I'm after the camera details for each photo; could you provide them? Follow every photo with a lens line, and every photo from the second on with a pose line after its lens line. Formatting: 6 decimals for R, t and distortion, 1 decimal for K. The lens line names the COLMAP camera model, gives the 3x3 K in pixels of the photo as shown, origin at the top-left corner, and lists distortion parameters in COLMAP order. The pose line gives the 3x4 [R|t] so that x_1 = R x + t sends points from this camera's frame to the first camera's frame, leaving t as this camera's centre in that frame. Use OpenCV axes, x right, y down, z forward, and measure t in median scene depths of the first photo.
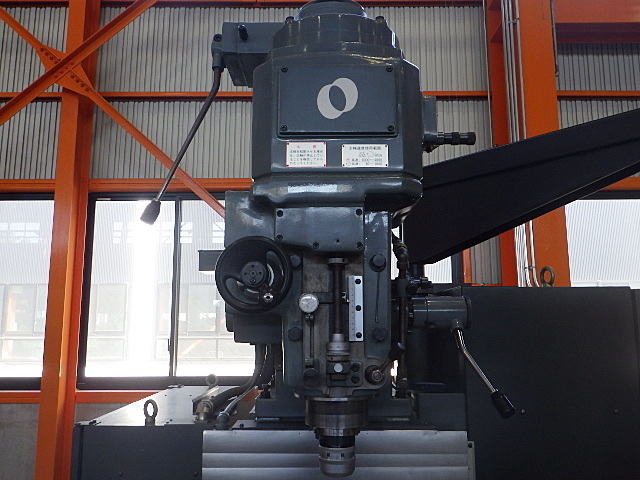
lens RADIAL K [[522.6, 0, 321.8], [0, 522.6, 219.0], [0, 0, 1]] dist [0.000162, 0.001733]
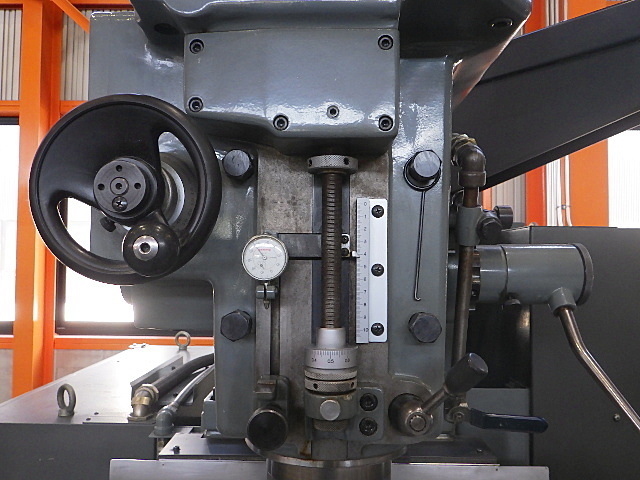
lens RADIAL K [[522.6, 0, 321.8], [0, 522.6, 219.0], [0, 0, 1]] dist [0.000162, 0.001733]
pose [[0.999825, 0.013677, -0.012756, 0.026678], [-0.012159, 0.993600, 0.112301, 0.075986], [0.014210, -0.112126, 0.993592, 0.550498]]
